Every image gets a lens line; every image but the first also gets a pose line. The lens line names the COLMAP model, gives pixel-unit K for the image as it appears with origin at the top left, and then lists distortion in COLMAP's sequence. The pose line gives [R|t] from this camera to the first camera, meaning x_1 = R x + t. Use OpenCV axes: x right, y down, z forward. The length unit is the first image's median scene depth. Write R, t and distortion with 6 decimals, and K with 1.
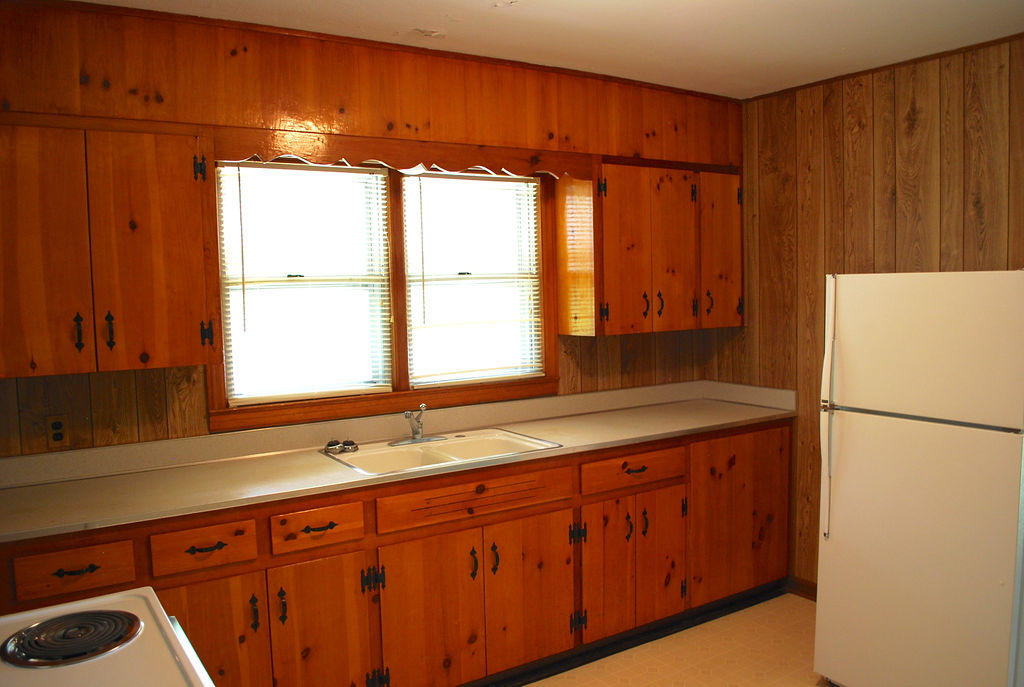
lens RADIAL K [[809.8, 0, 512.6], [0, 809.8, 353.6], [0, 0, 1]] dist [-0.083737, 0.010382]
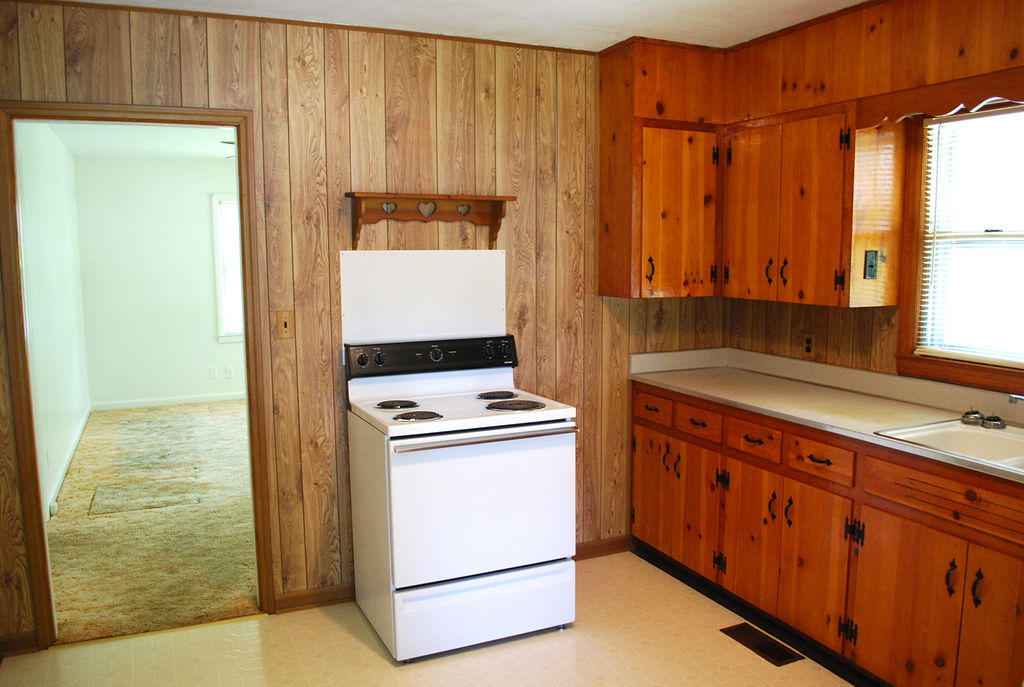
lens RADIAL K [[809.8, 0, 512.6], [0, 809.8, 353.6], [0, 0, 1]] dist [-0.083737, 0.010382]
pose [[-0.150599, 0.150696, -0.977042, 0.854185], [-0.071585, 0.984057, 0.162812, -0.075899], [0.986000, 0.094461, -0.137411, 0.694606]]
